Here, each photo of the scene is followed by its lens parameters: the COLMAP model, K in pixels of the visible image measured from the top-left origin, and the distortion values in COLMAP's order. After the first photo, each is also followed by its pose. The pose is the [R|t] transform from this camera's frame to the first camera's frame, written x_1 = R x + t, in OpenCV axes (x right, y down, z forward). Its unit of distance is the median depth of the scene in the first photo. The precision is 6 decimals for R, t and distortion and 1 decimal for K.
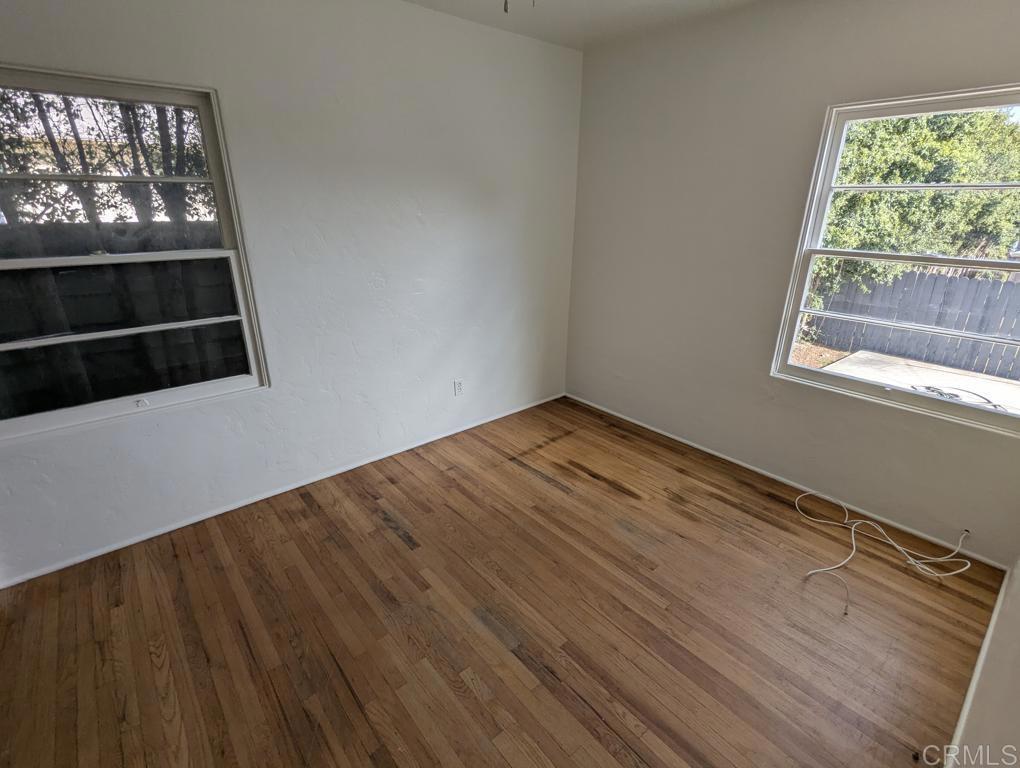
lens RADIAL K [[484.8, 0, 508.5], [0, 484.8, 385.3], [0, 0, 1]] dist [-0.004946, 0.002958]
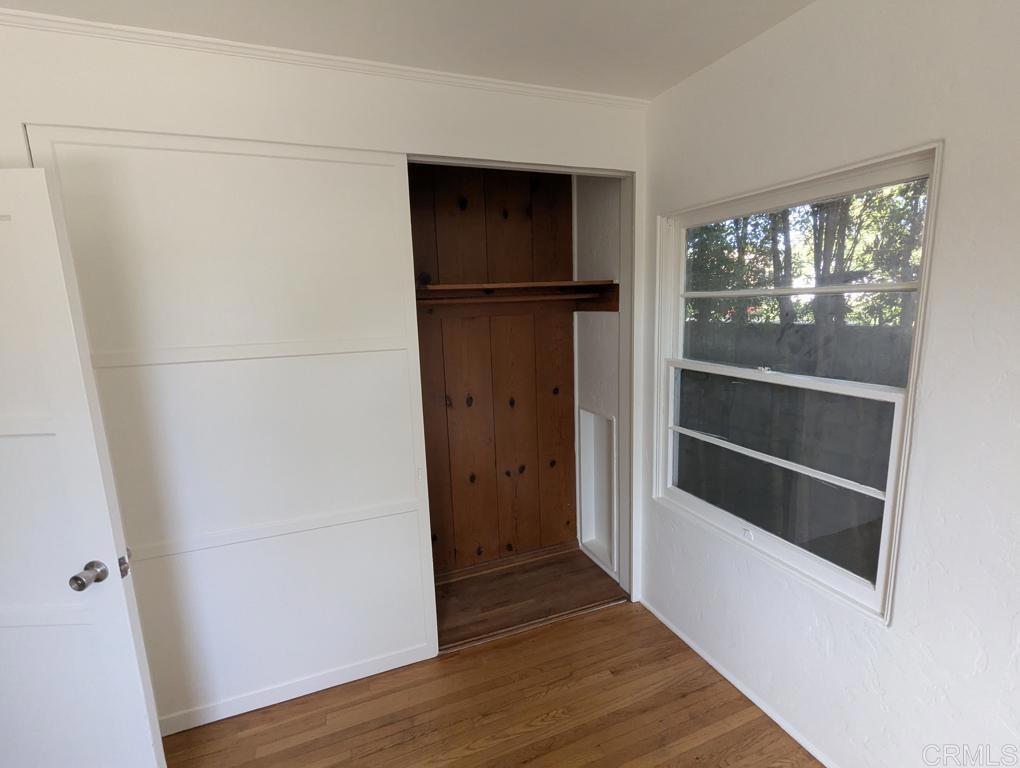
lens RADIAL K [[484.8, 0, 511.1], [0, 484.8, 381.0], [0, 0, 1]] dist [-0.004946, 0.002958]
pose [[-0.309431, 0.159163, -0.937507, 0.141378], [-0.316693, 0.912363, 0.259421, -0.293578], [0.896637, 0.377175, -0.231907, 0.694955]]
